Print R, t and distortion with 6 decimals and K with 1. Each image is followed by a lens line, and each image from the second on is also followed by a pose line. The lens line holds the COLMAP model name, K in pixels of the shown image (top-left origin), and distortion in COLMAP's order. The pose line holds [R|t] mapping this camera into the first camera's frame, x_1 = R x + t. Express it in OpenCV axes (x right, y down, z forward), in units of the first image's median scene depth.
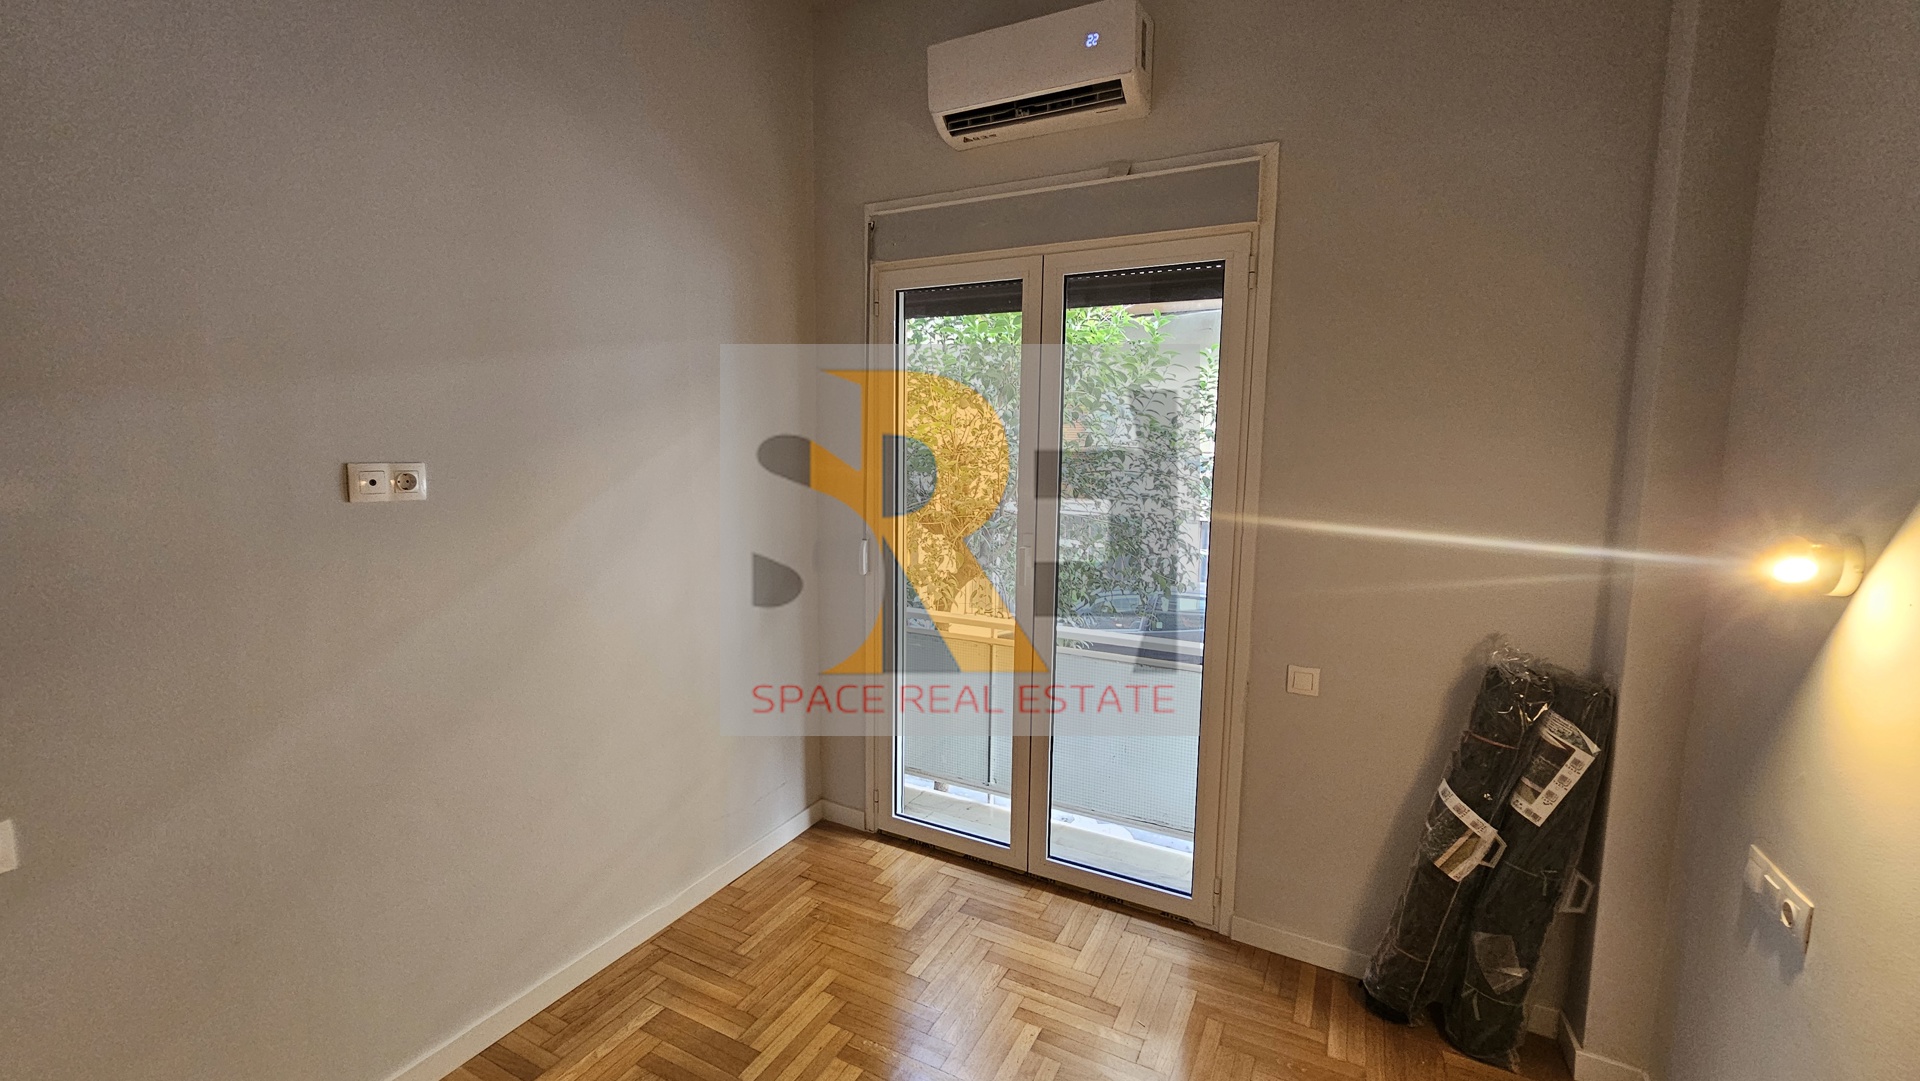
lens RADIAL K [[785.5, 0, 966.3], [0, 785.5, 537.6], [0, 0, 1]] dist [0.010730, -0.005197]
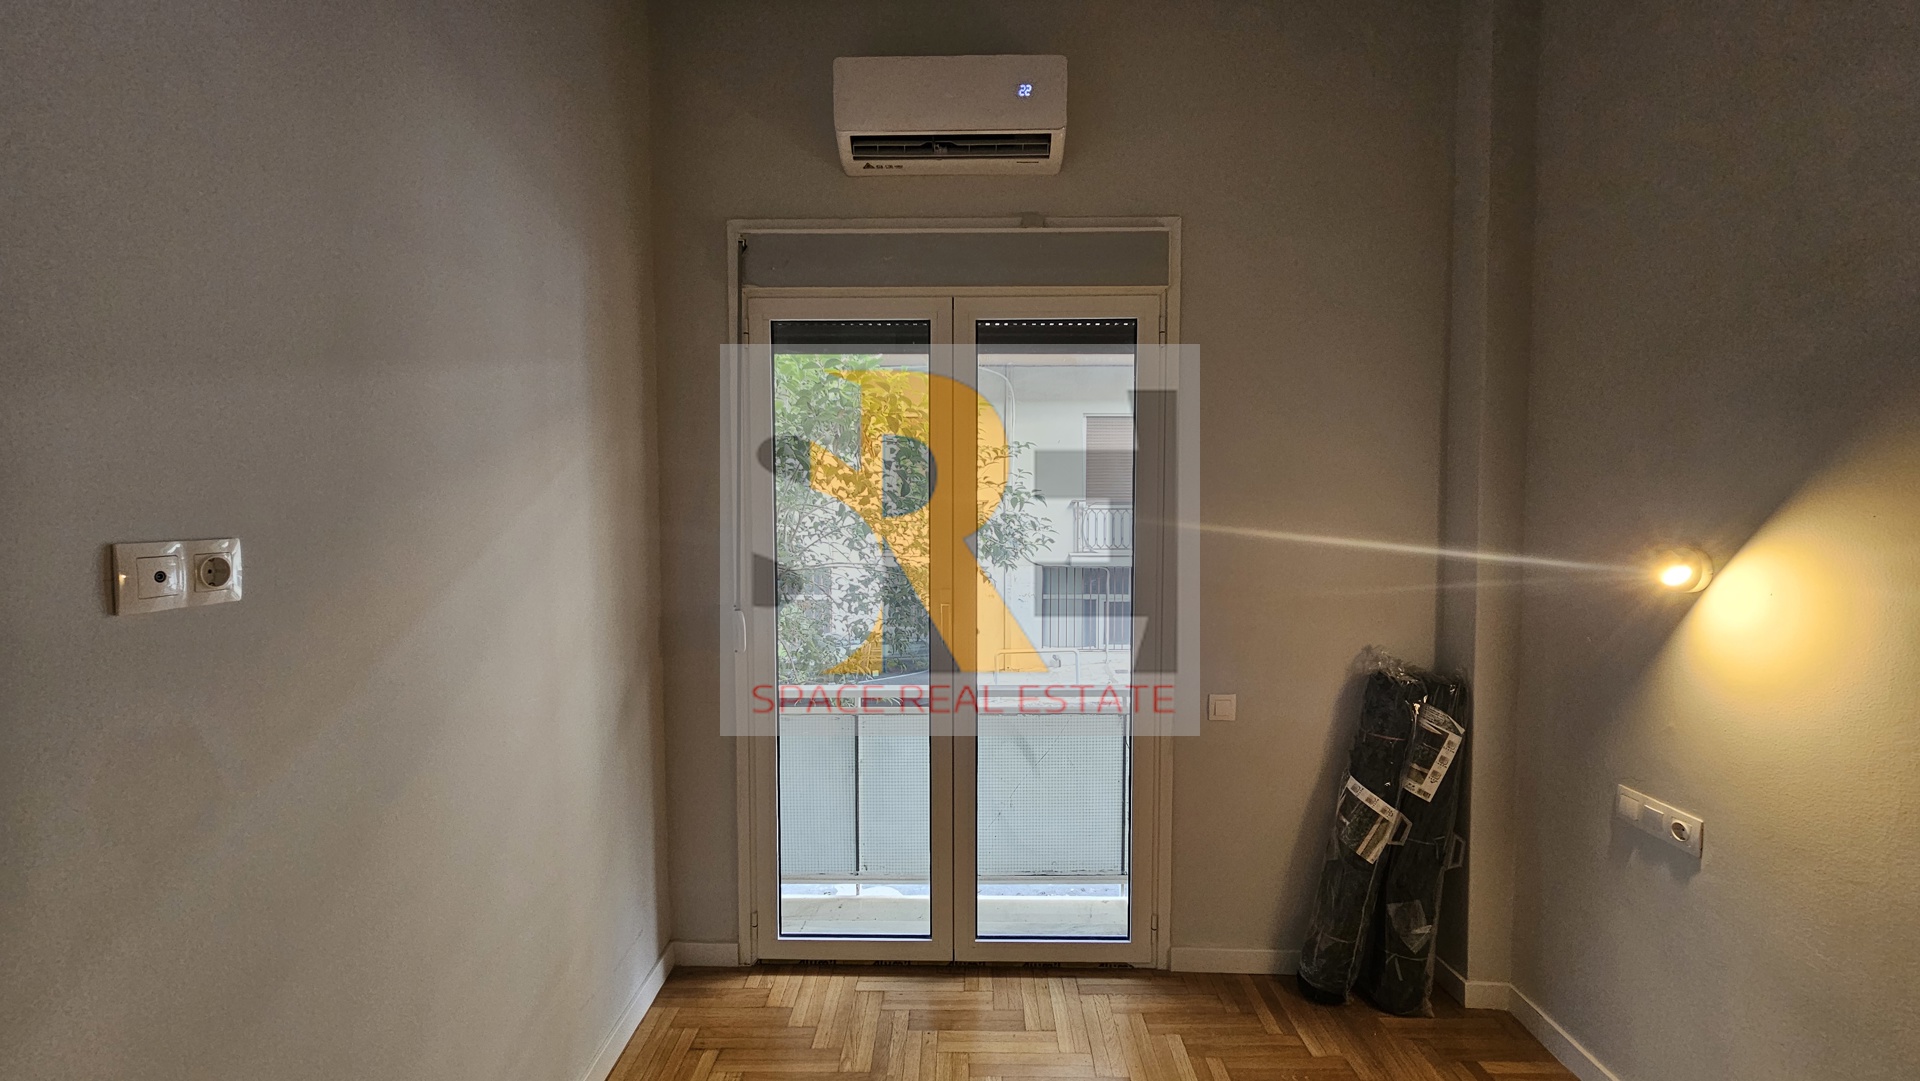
lens RADIAL K [[785.5, 0, 966.3], [0, 785.5, 537.6], [0, 0, 1]] dist [0.010730, -0.005197]
pose [[0.893119, -0.039725, 0.448063, -0.349924], [0.067810, 0.996600, -0.046809, -0.023156], [-0.444680, 0.072189, 0.892776, 0.169729]]
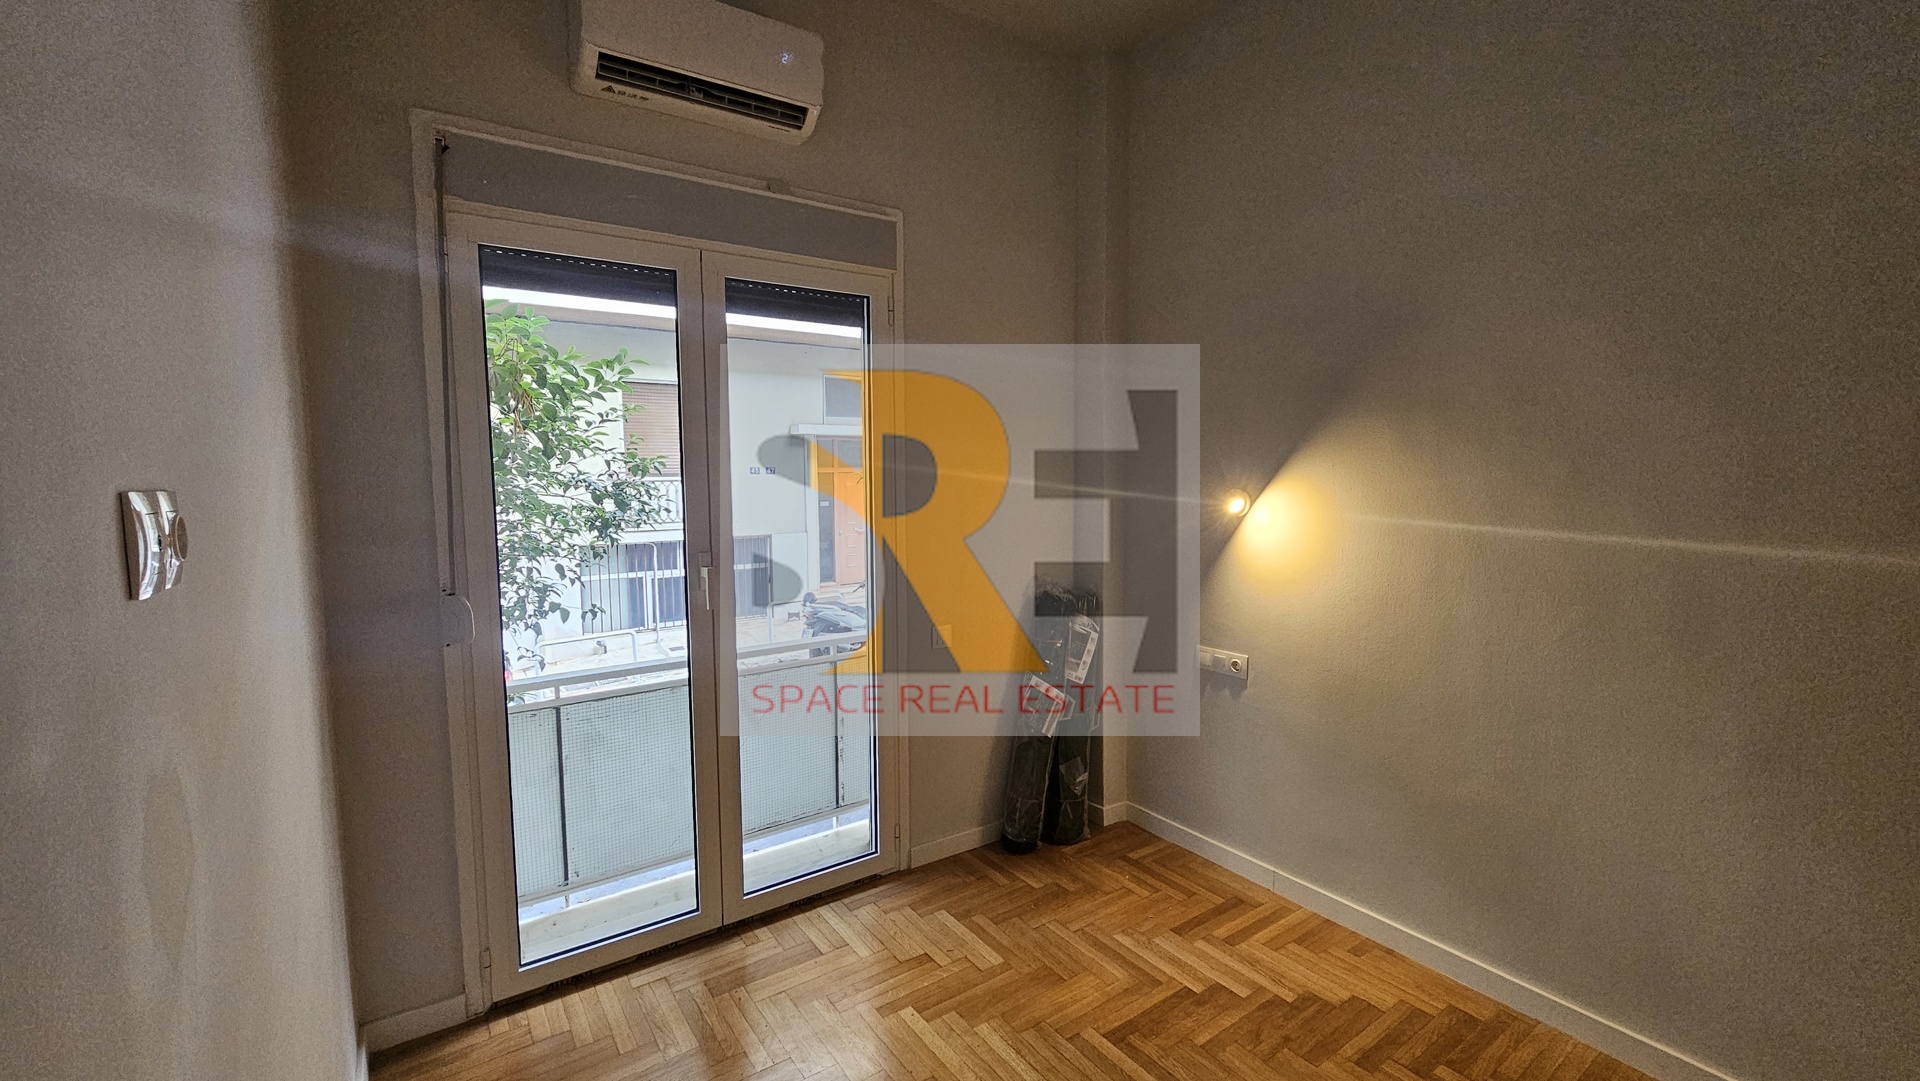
lens RADIAL K [[785.5, 0, 966.3], [0, 785.5, 537.6], [0, 0, 1]] dist [0.010730, -0.005197]
pose [[0.462021, -0.095993, 0.881659, -0.646459], [0.118544, 0.991889, 0.045873, -0.031818], [-0.878911, 0.083321, 0.469653, 0.340430]]
